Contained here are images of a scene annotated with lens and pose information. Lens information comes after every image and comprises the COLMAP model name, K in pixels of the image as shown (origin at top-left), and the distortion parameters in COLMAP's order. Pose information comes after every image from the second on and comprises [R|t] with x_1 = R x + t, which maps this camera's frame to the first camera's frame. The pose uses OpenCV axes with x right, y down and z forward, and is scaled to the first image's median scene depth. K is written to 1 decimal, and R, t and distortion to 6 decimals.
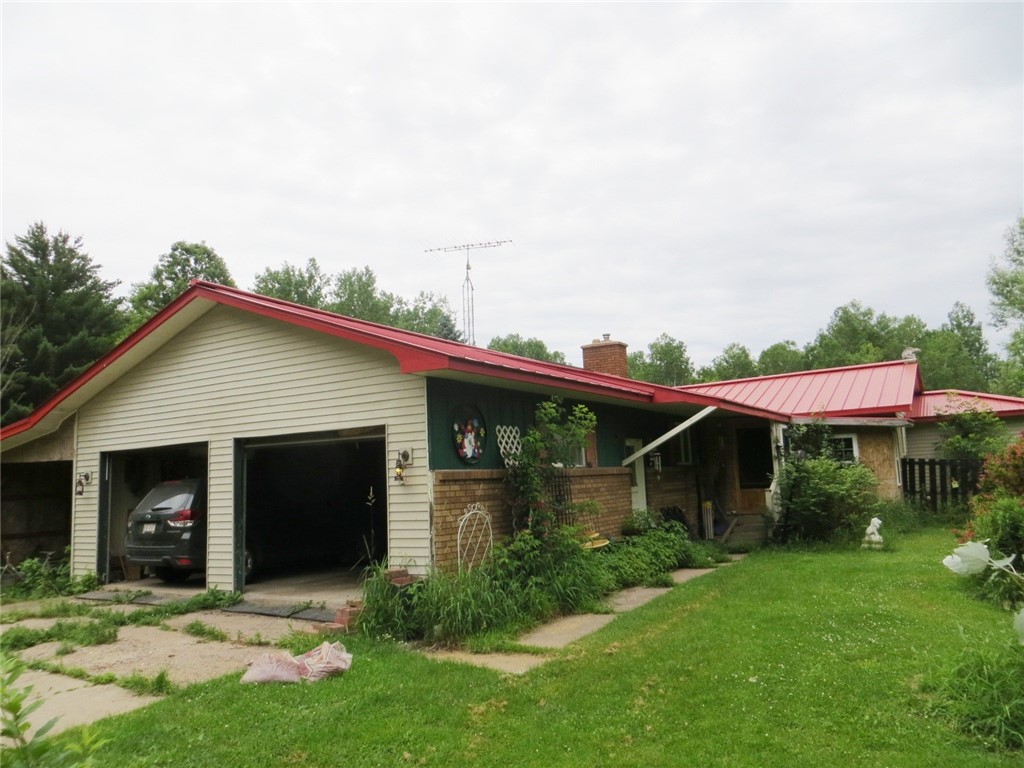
lens RADIAL K [[750.5, 0, 512.0], [0, 750.5, 384.0], [0, 0, 1]] dist [-0.006019, -0.002703]
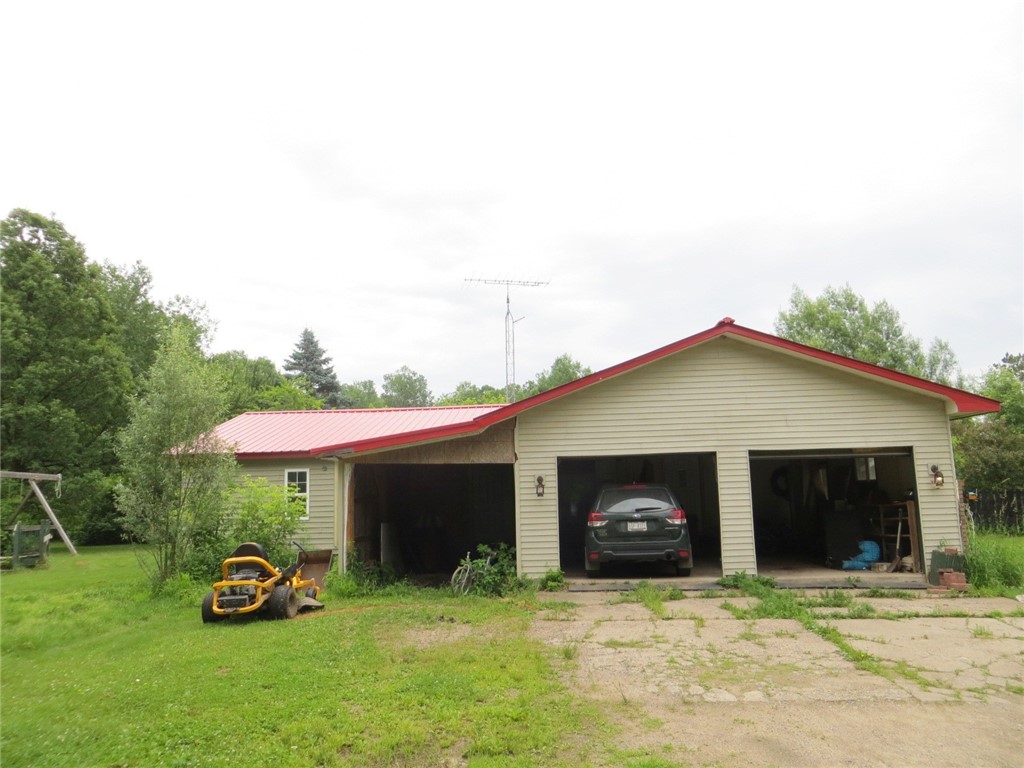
lens RADIAL K [[750.5, 0, 512.0], [0, 750.5, 384.0], [0, 0, 1]] dist [-0.006019, -0.002703]
pose [[0.890112, 0.087250, 0.447312, -1.182785], [-0.068986, 0.995988, -0.056994, 0.056613], [-0.450490, 0.019872, 0.892560, 0.068926]]
